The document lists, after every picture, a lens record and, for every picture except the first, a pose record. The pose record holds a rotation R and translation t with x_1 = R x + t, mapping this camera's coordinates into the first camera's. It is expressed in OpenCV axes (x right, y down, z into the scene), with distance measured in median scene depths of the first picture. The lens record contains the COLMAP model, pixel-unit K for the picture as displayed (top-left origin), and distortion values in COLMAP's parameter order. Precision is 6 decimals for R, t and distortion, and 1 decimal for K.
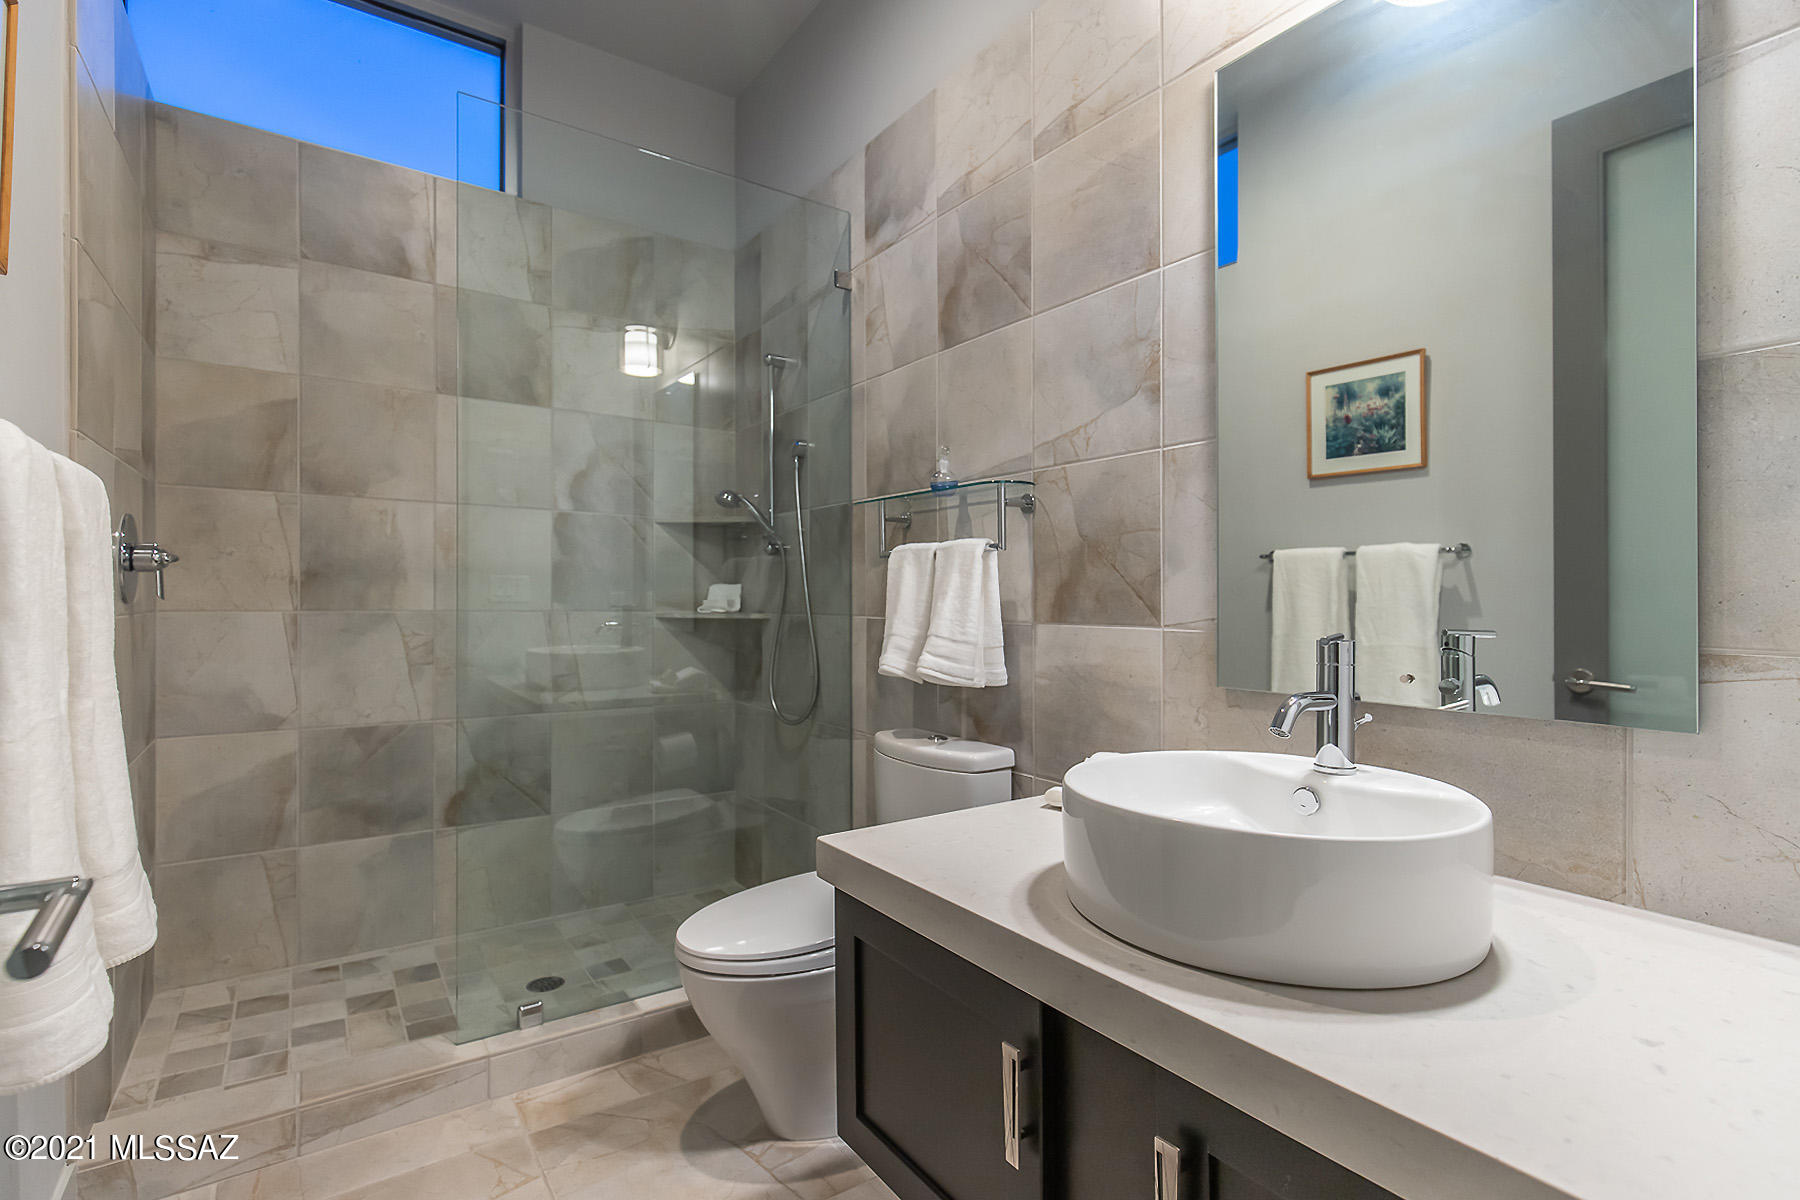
lens RADIAL K [[850.3, 0, 895.6], [0, 850.3, 598.4], [0, 0, 1]] dist [-0.001191, -0.001512]
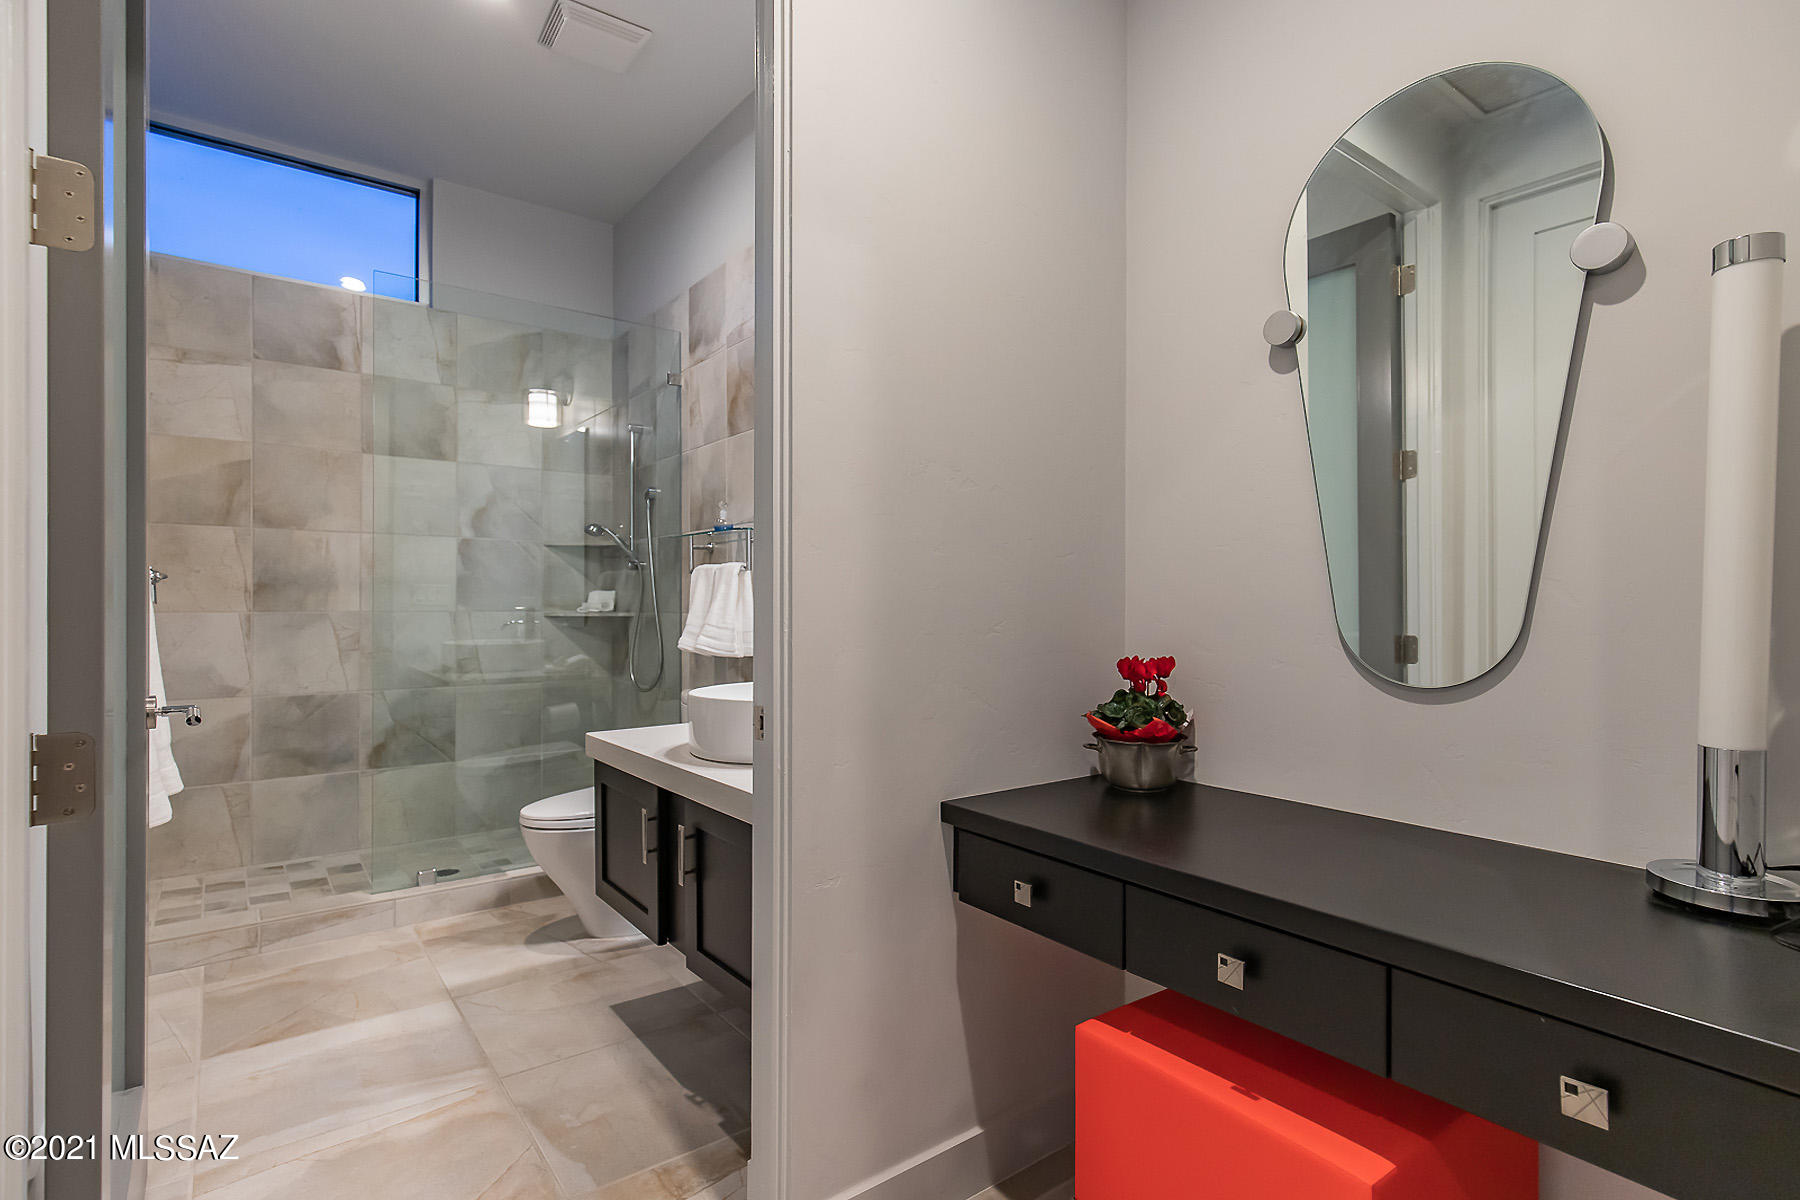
lens RADIAL K [[837.5, 0, 1005.1], [0, 837.5, 592.8], [0, 0, 1]] dist [-0.001073, 0.000528]
pose [[0.989158, -0.003589, 0.146812, 0.311257], [0.004955, 0.999948, -0.008934, 0.001696], [-0.146772, 0.009565, 0.989124, -0.527961]]
